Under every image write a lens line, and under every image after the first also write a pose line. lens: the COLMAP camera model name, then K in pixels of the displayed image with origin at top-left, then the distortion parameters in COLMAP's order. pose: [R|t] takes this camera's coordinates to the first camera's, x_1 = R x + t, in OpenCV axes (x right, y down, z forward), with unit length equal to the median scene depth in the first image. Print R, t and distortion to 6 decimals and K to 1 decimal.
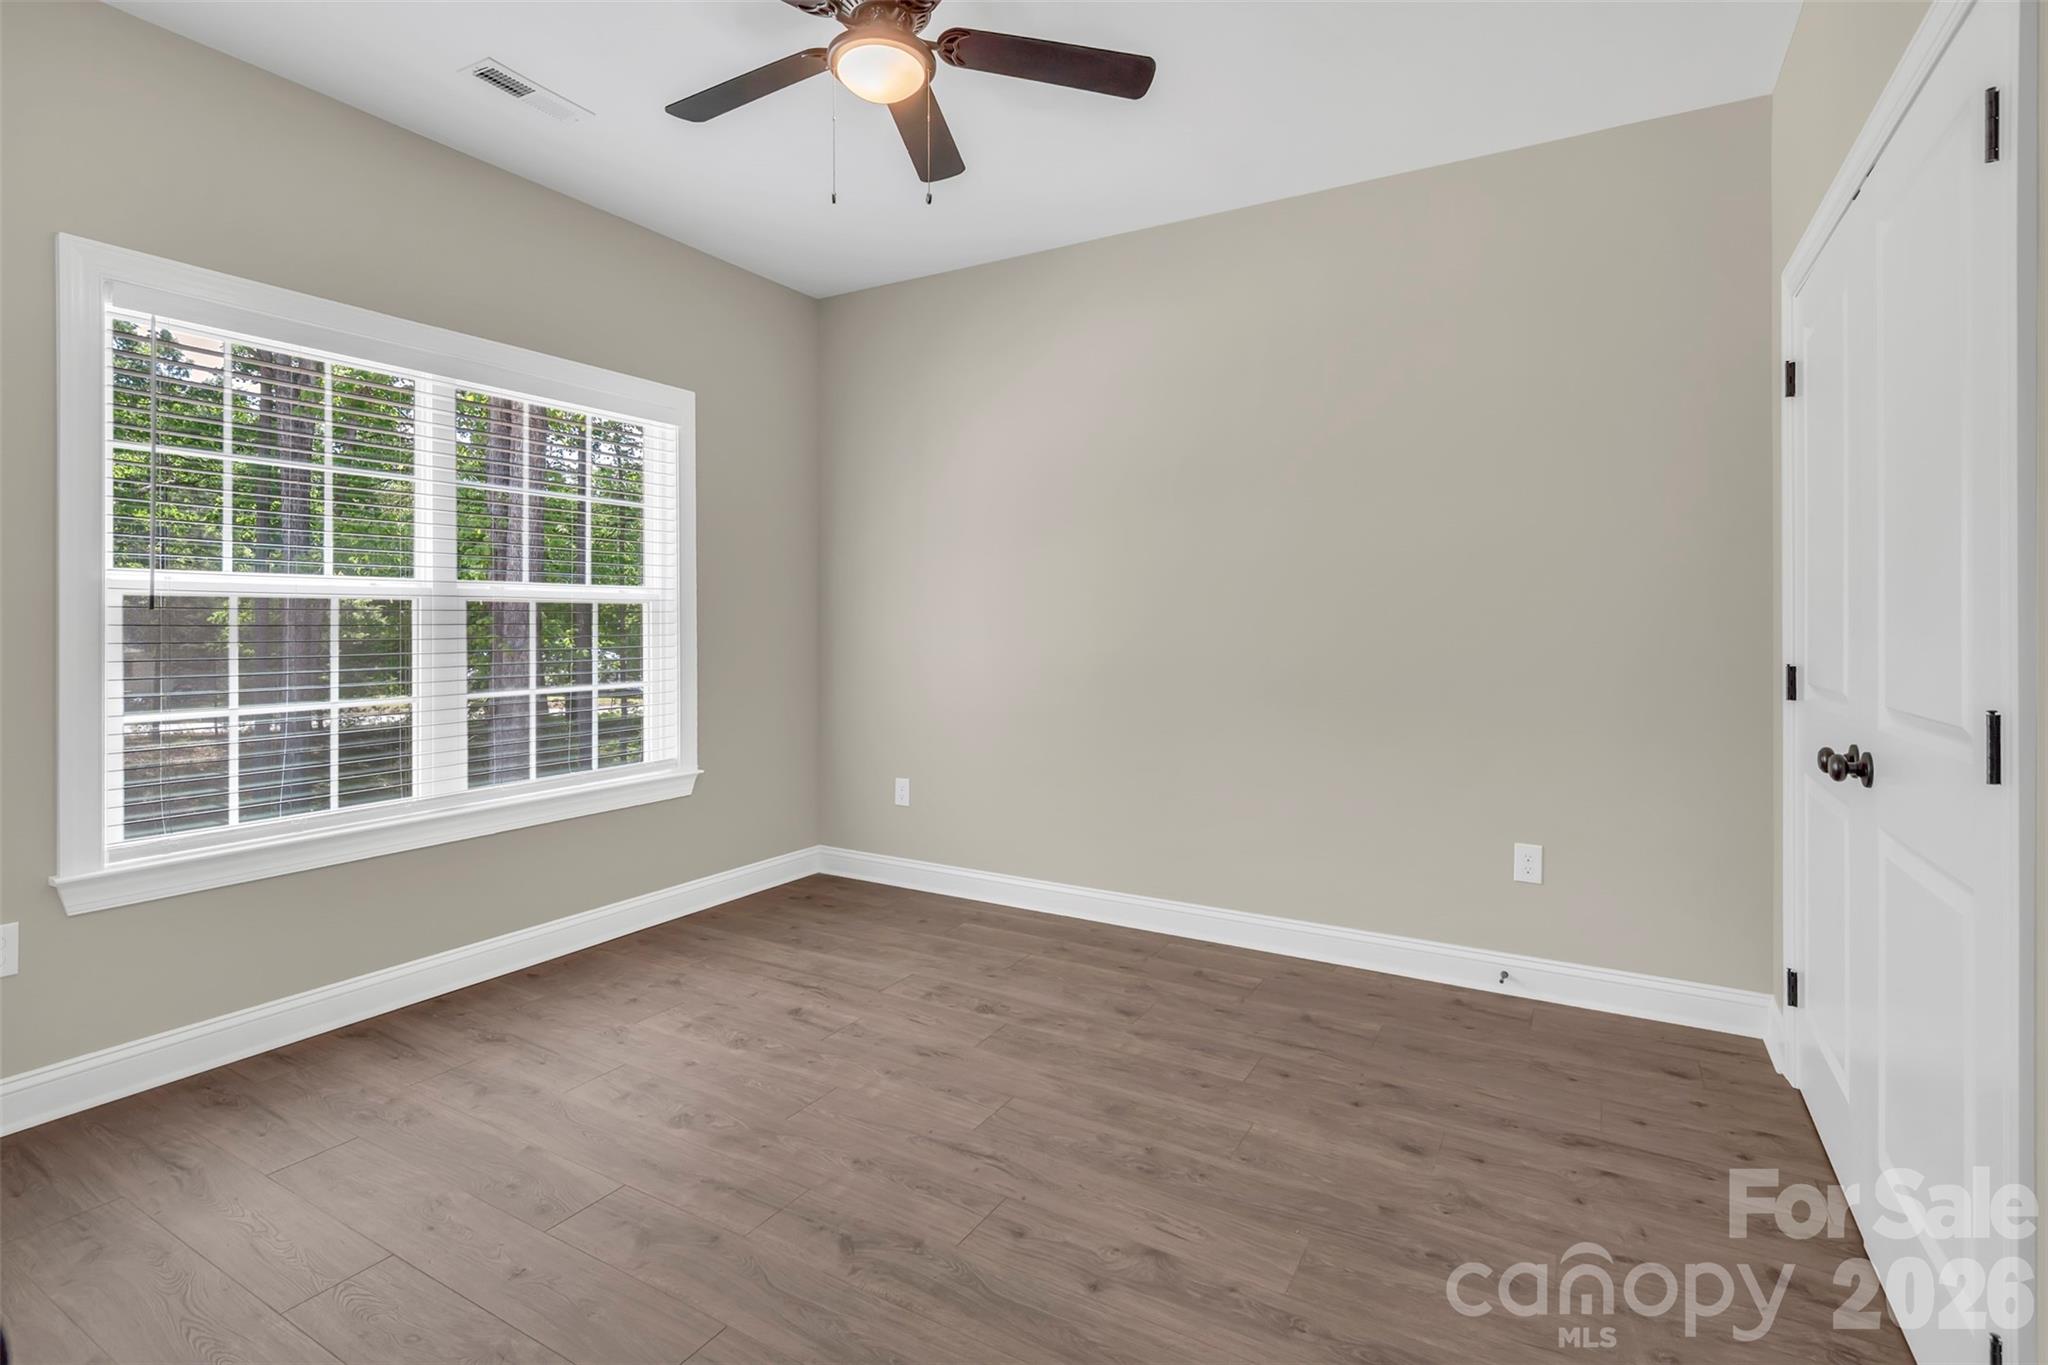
lens RADIAL K [[978.8, 0, 1022.3], [0, 978.8, 645.2], [0, 0, 1]] dist [0.000636, 0.000210]
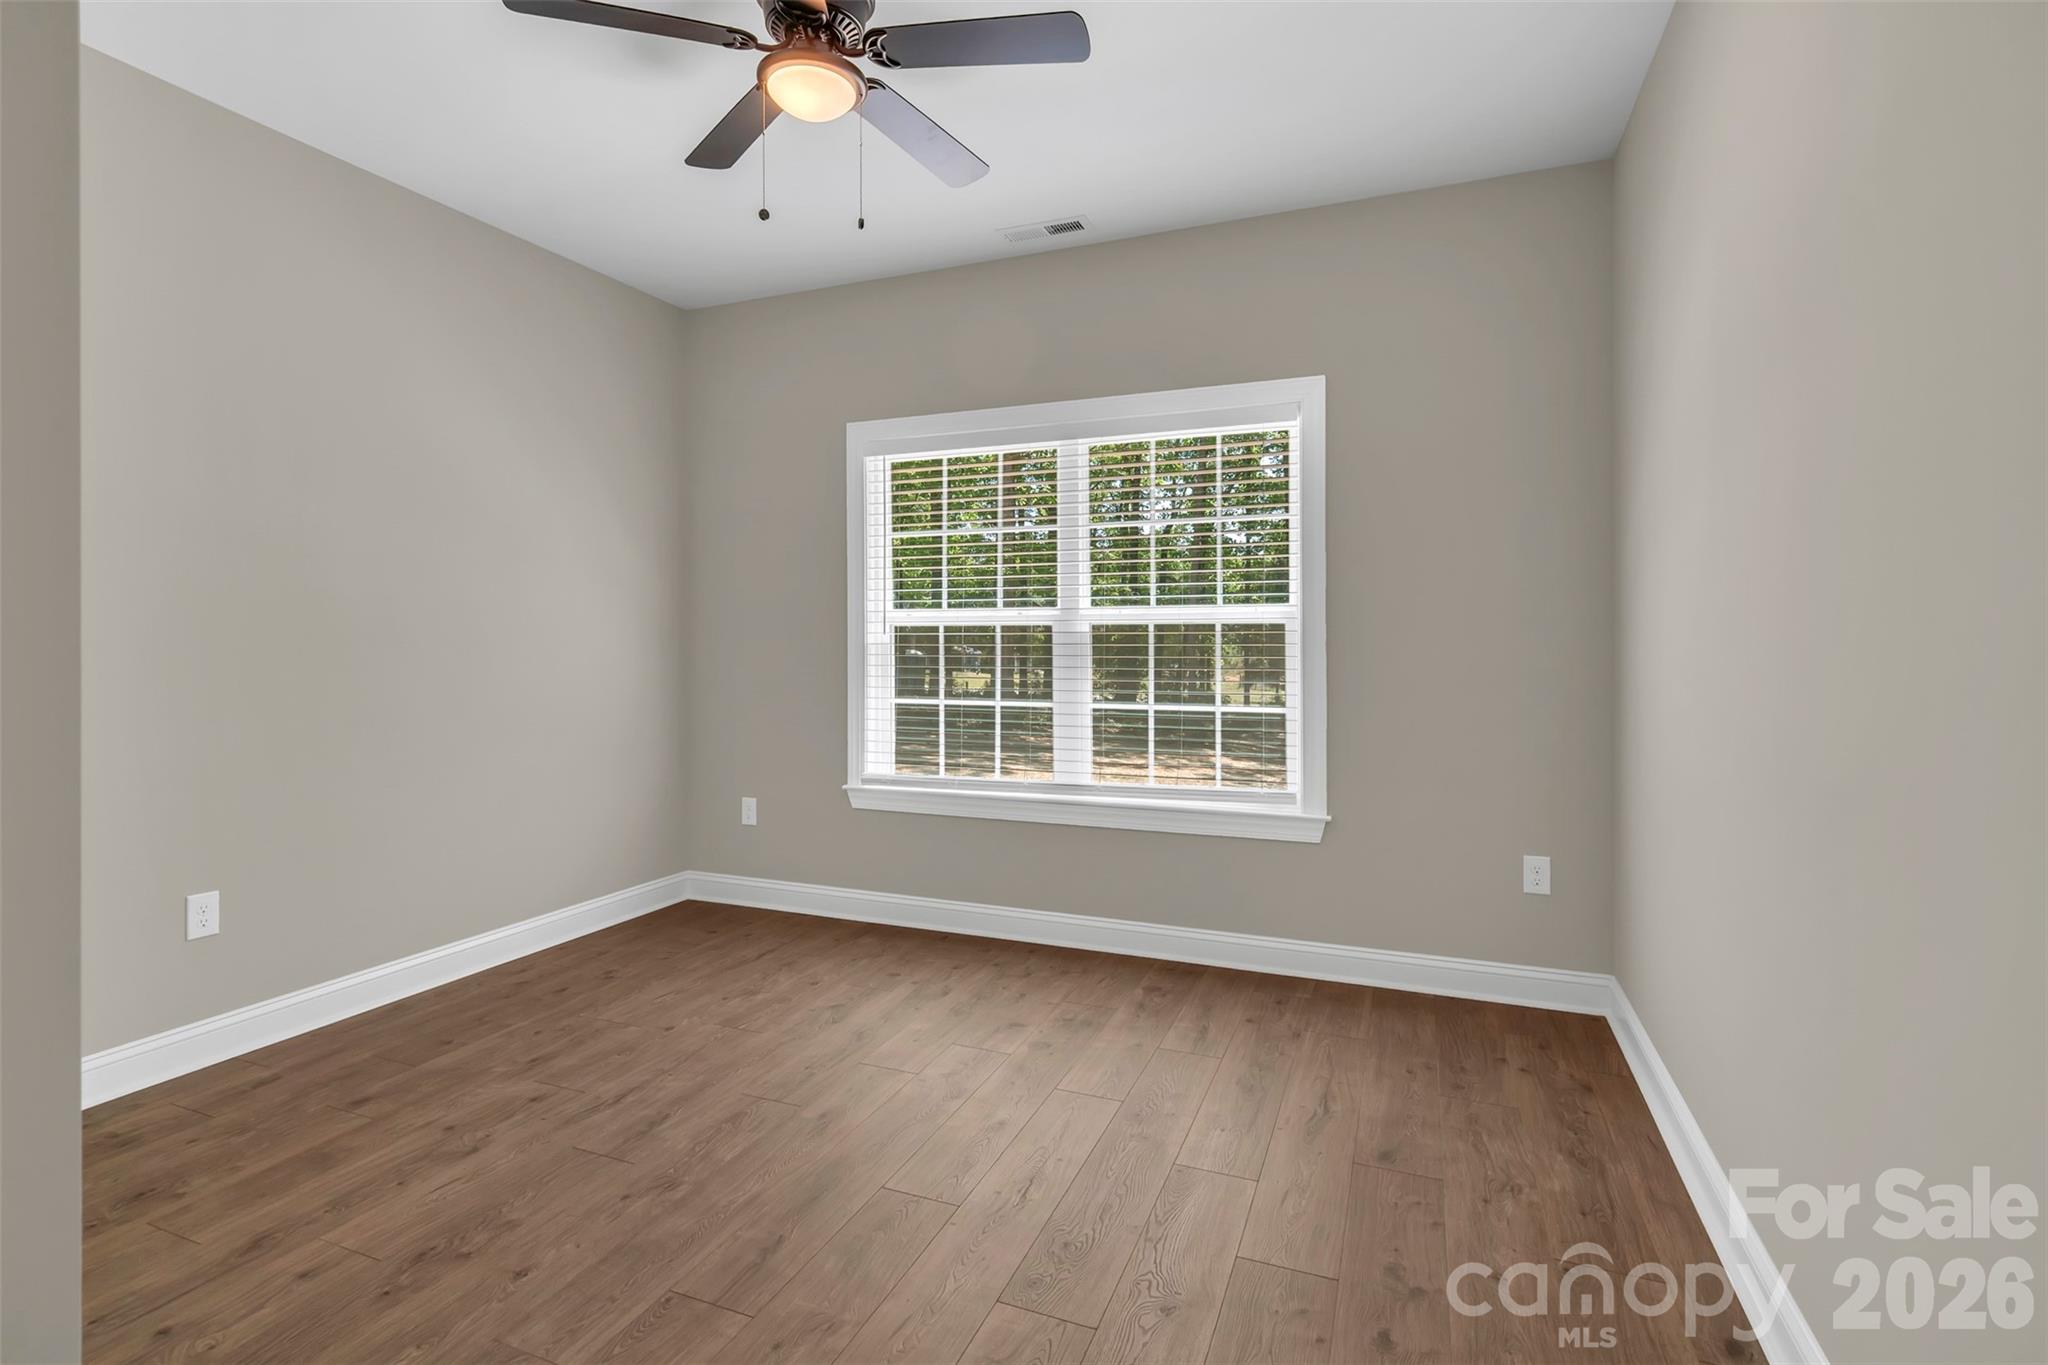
lens RADIAL K [[978.8, 0, 1022.3], [0, 978.8, 645.2], [0, 0, 1]] dist [0.000636, 0.000210]
pose [[0.137084, -0.000394, -0.990559, 0.608559], [-0.026158, 0.999650, -0.004018, -0.013261], [0.990214, 0.026462, 0.137026, 0.785668]]
